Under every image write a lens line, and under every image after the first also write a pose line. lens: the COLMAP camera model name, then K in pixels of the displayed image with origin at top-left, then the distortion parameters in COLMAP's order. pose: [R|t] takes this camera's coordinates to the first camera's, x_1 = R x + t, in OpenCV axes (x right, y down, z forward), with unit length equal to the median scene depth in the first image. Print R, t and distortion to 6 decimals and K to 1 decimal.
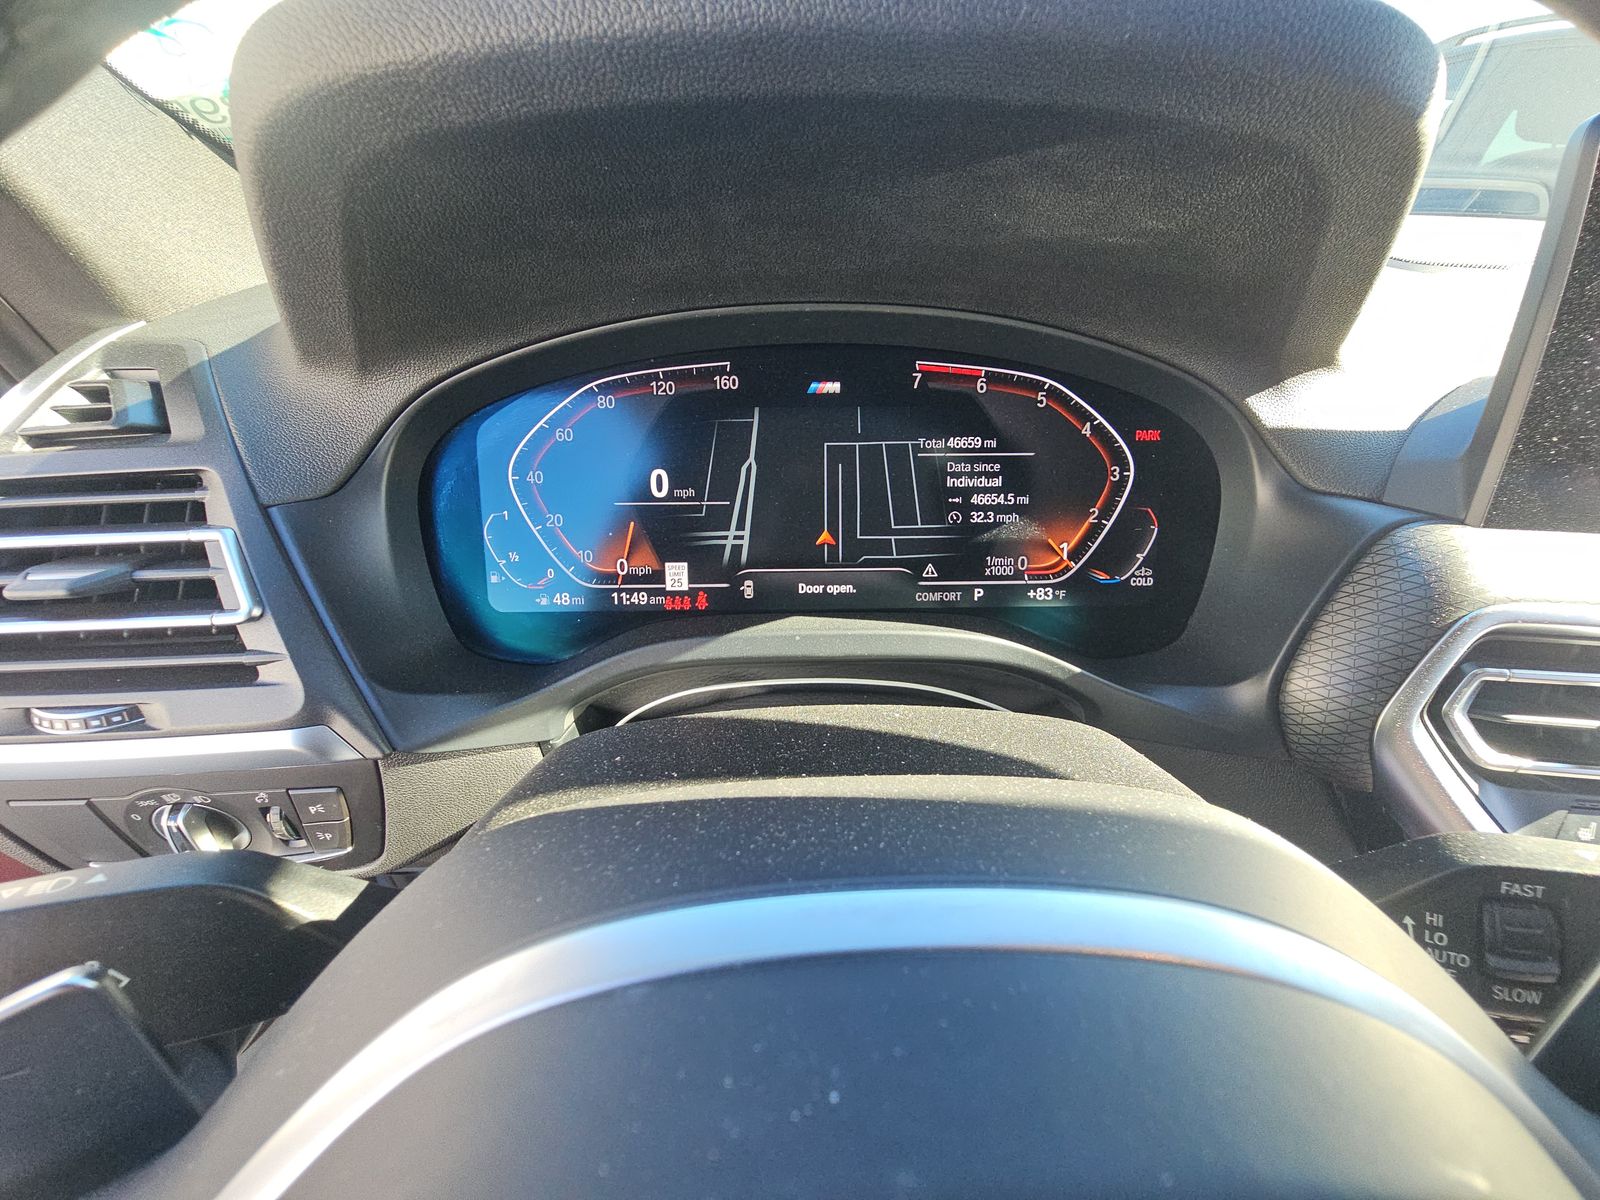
lens RADIAL K [[664.5, 0, 799.0], [0, 664.5, 611.2], [0, 0, 1]] dist [0.000994, -0.006111]
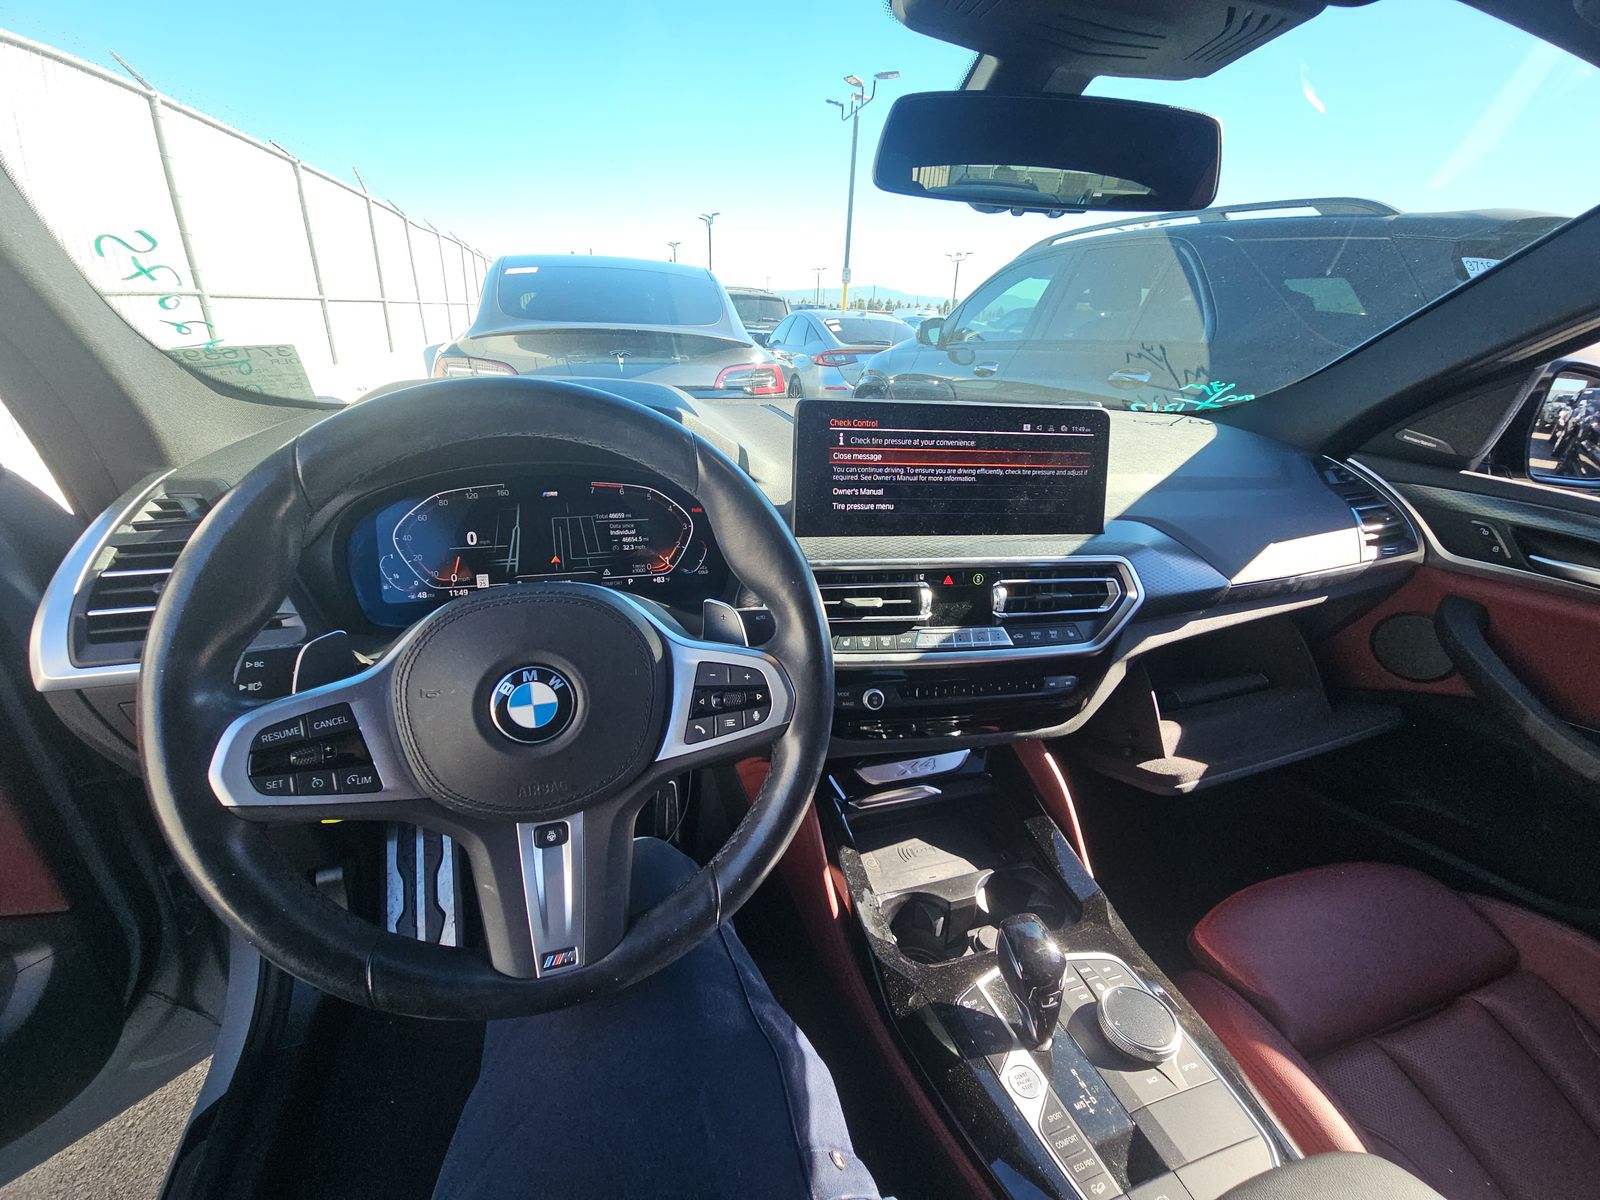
lens RADIAL K [[664.5, 0, 807.0], [0, 664.5, 604.1], [0, 0, 1]] dist [0.000994, -0.006111]
pose [[0.954874, -0.069354, 0.288801, 0.194322], [0.108991, 0.986341, -0.123498, 0.409209], [-0.276291, 0.149401, 0.949391, -1.337445]]
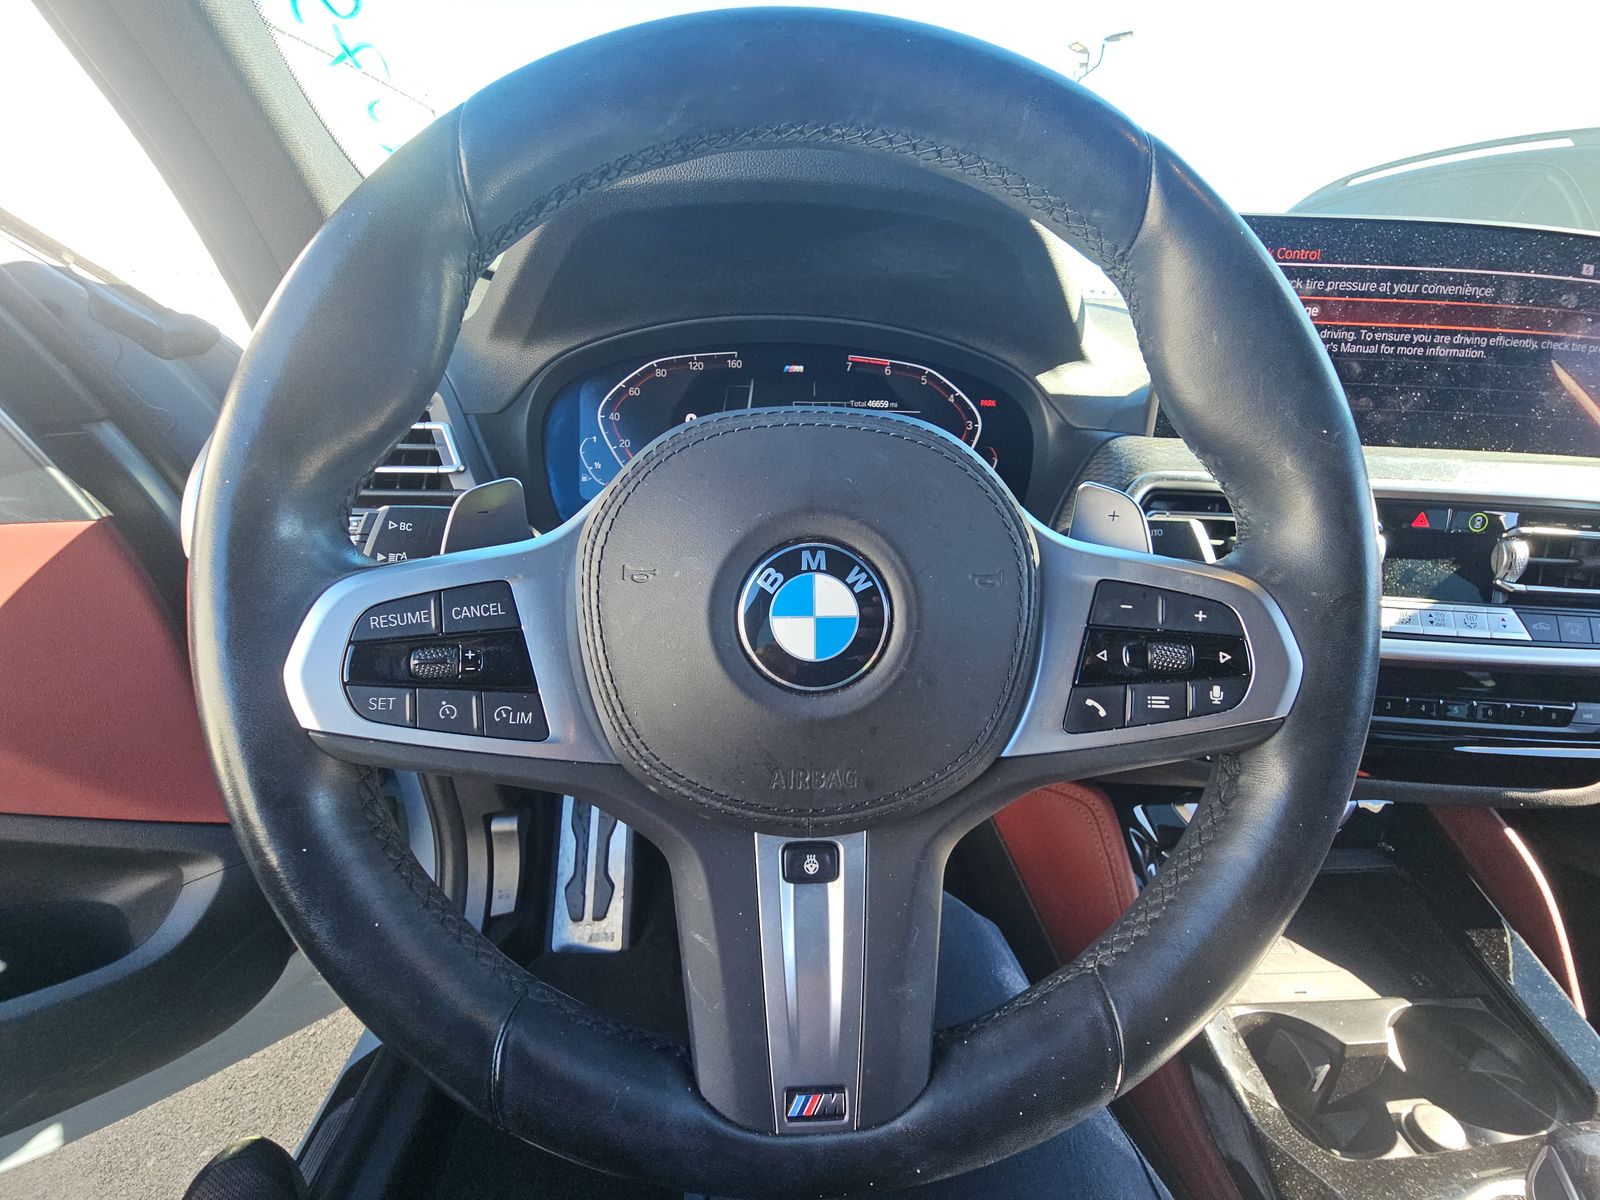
lens RADIAL K [[664.5, 0, 794.8], [0, 664.5, 602.7], [0, 0, 1]] dist [0.000994, -0.006111]
pose [[0.999253, 0.016934, 0.034748, -0.006532], [-0.012149, 0.990965, -0.133572, 0.463627], [-0.036696, 0.133050, 0.990430, -0.566884]]
